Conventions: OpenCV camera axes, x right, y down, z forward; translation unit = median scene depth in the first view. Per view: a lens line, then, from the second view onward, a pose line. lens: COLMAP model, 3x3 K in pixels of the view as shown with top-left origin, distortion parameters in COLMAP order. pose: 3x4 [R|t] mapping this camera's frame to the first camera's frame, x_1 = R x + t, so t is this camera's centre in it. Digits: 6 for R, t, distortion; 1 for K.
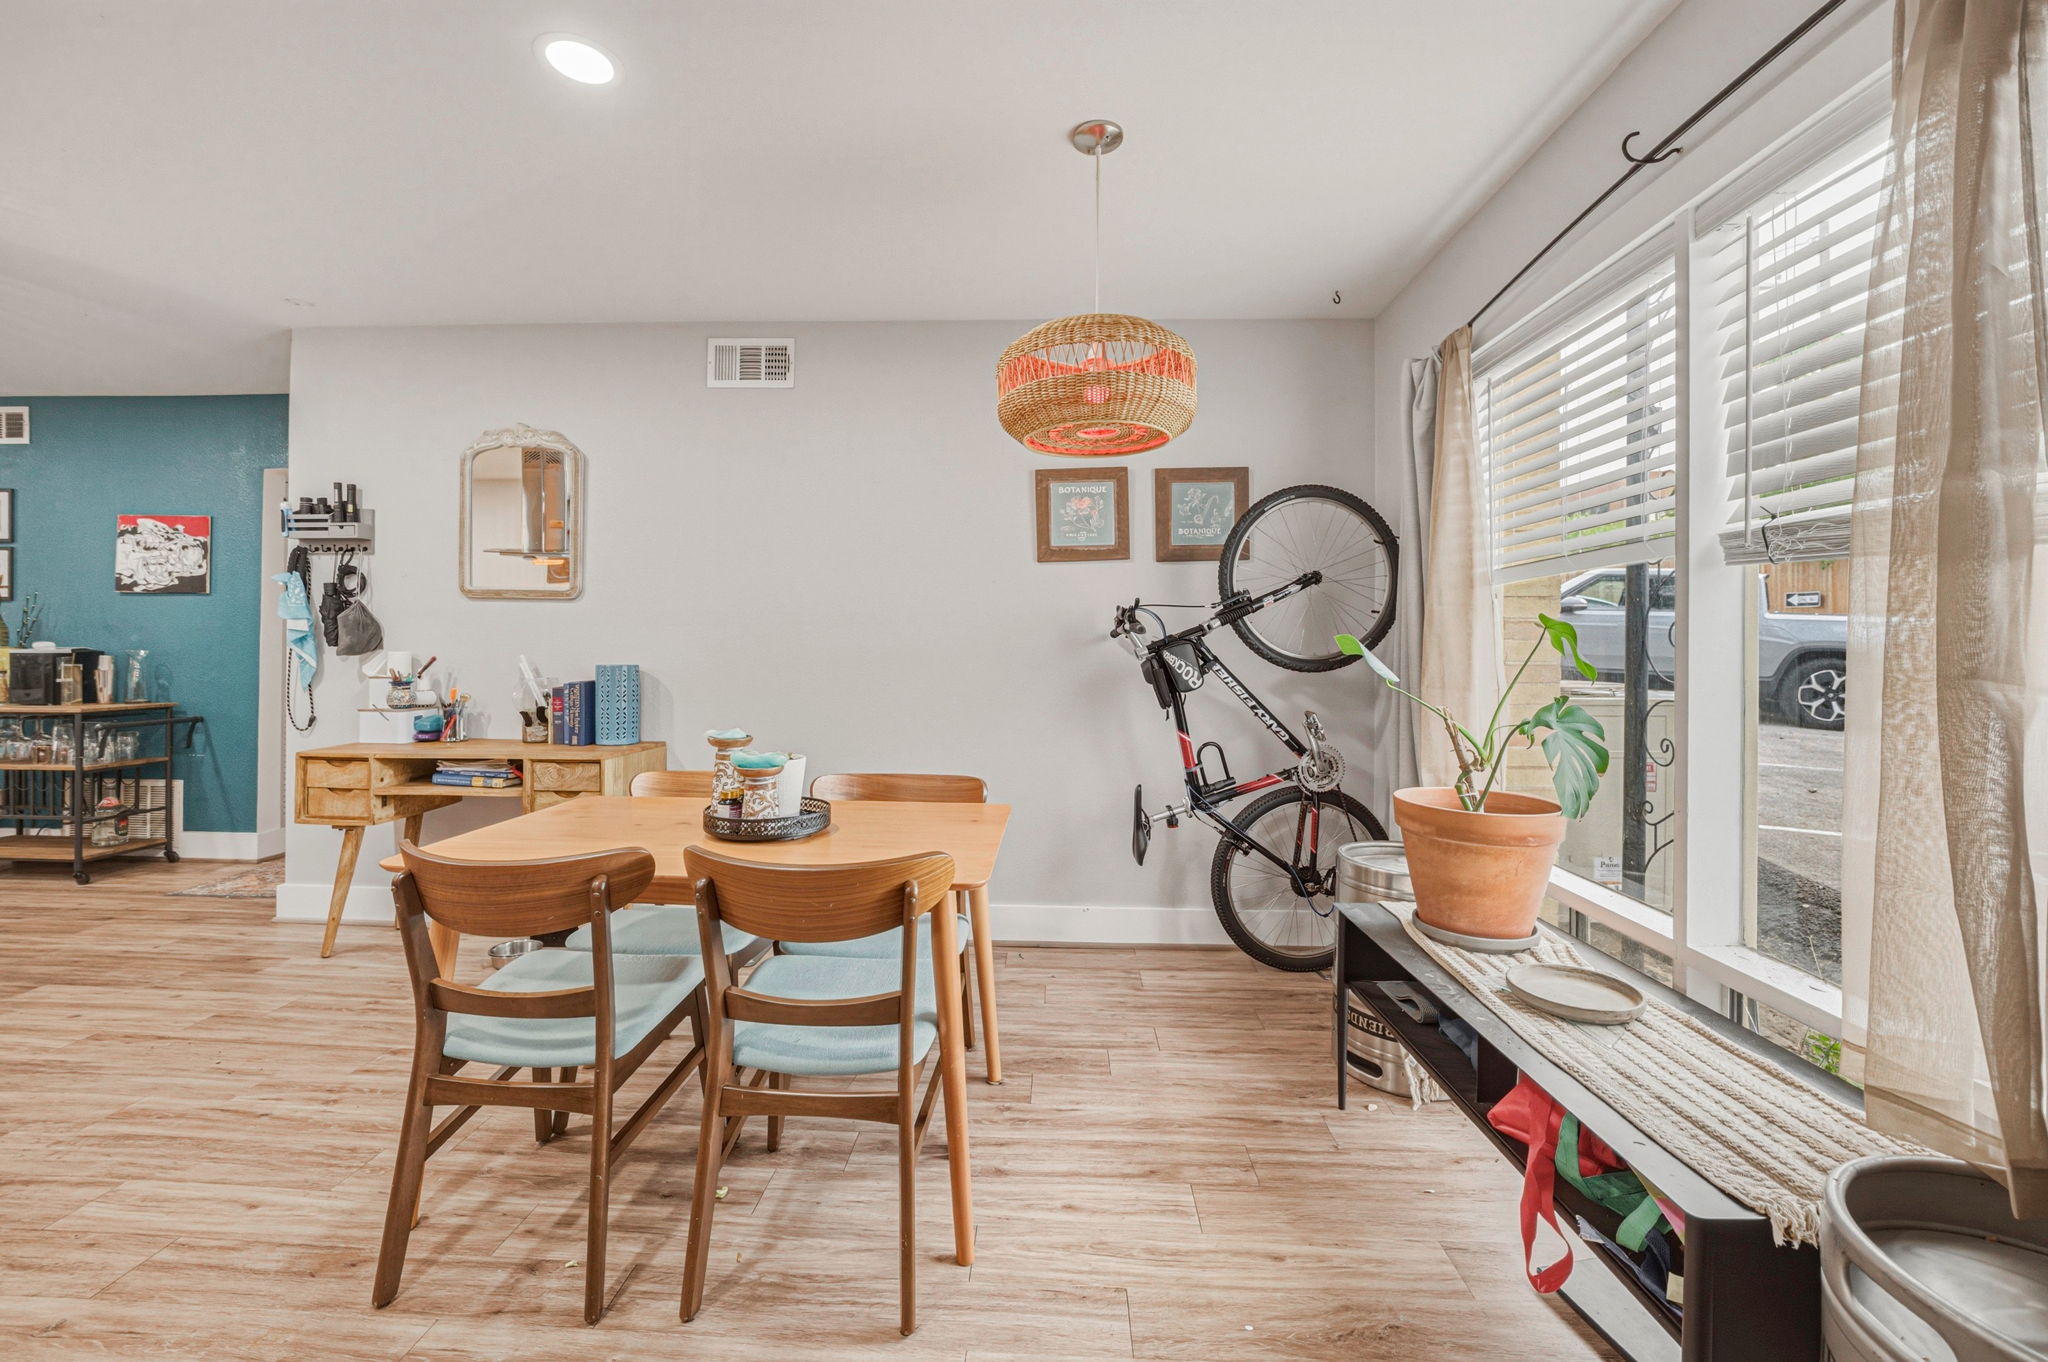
lens RADIAL K [[831.7, 0, 1014.7], [0, 831.7, 645.0], [0, 0, 1]] dist [-0.000458, 0.000077]
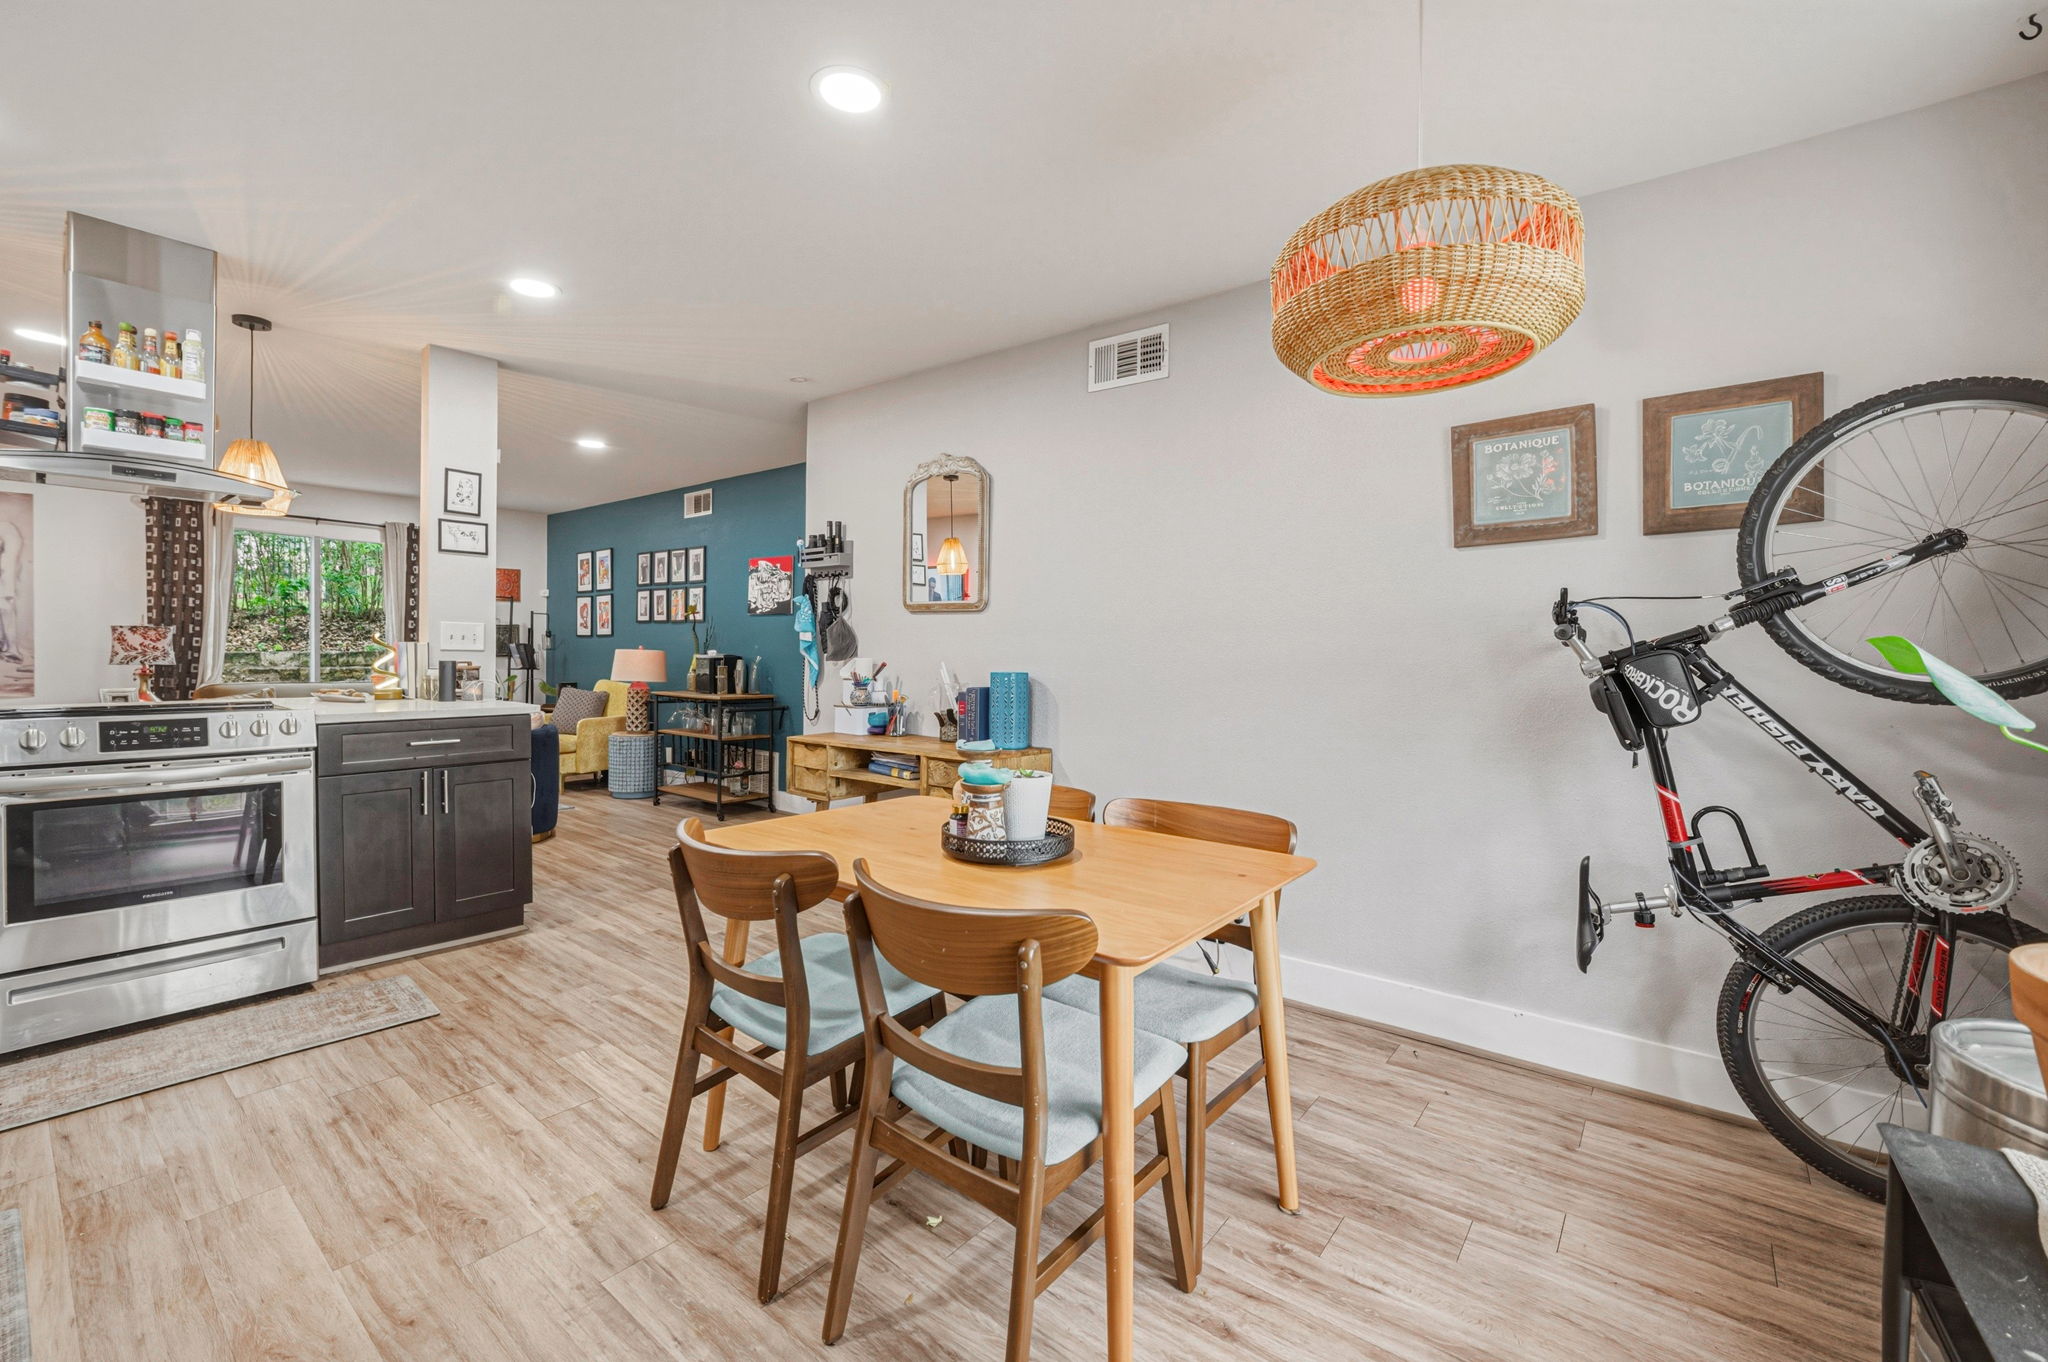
lens RADIAL K [[843.7, 0, 1028.6], [0, 843.7, 662.5], [0, 0, 1]] dist [-0.016869, 0.006392]
pose [[0.820745, 0.010287, -0.571203, 0.152741], [-0.006771, 0.999943, 0.008279, 0.002605], [0.571255, -0.002927, 0.820767, 0.145815]]
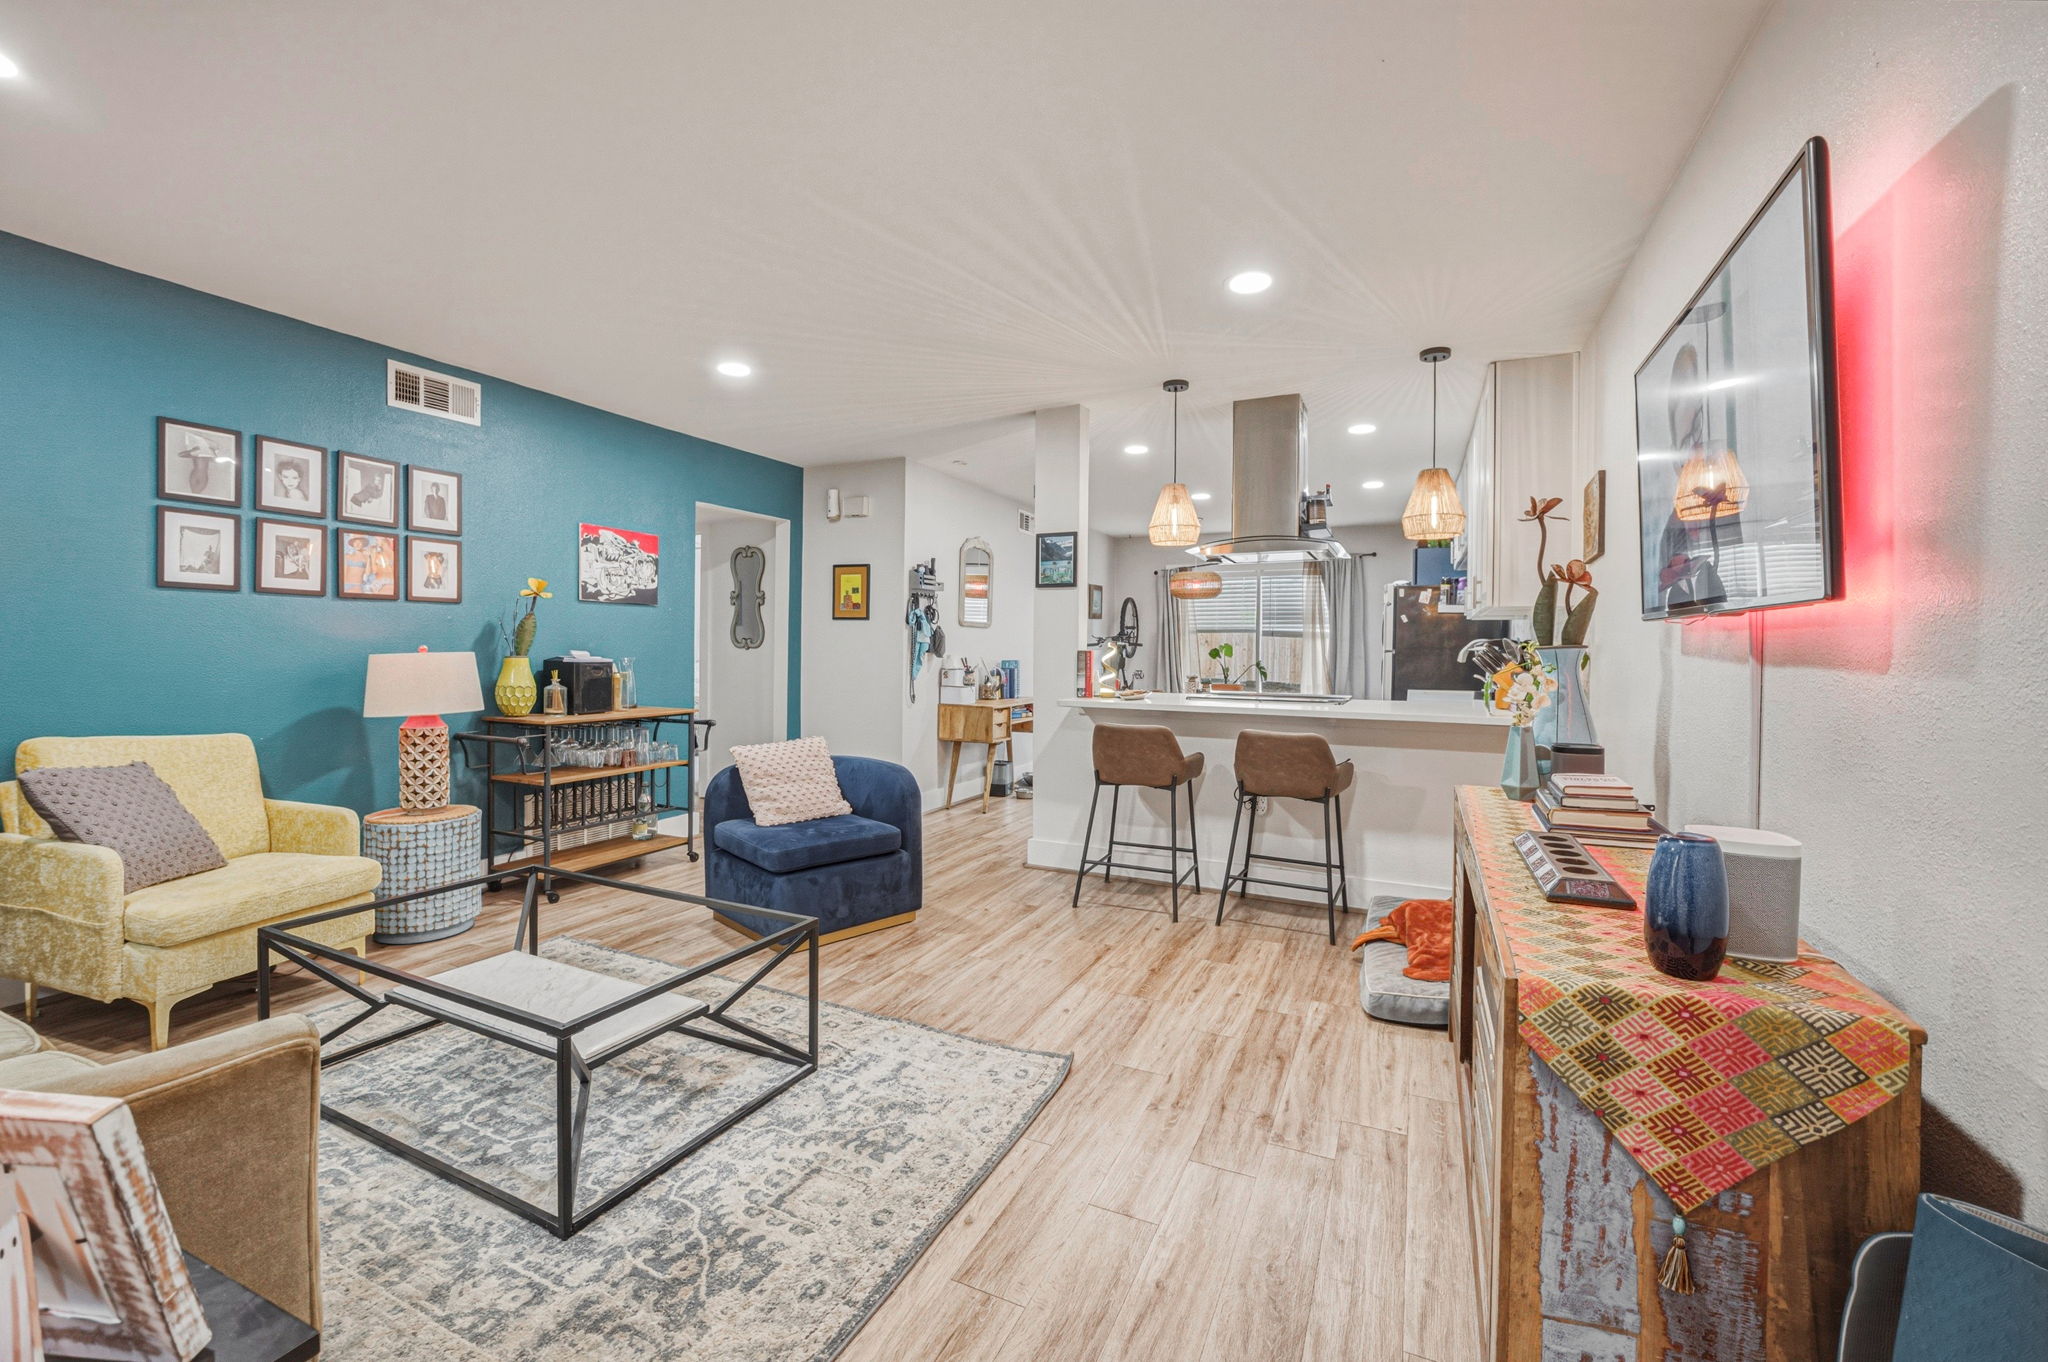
lens RADIAL K [[831.7, 0, 1014.7], [0, 831.7, 645.0], [0, 0, 1]] dist [-0.000458, 0.000077]
pose [[0.396234, 0.000177, 0.918149, -2.407559], [-0.002885, 0.999995, 0.001052, -0.016531], [-0.918145, -0.003065, 0.396233, 0.170941]]
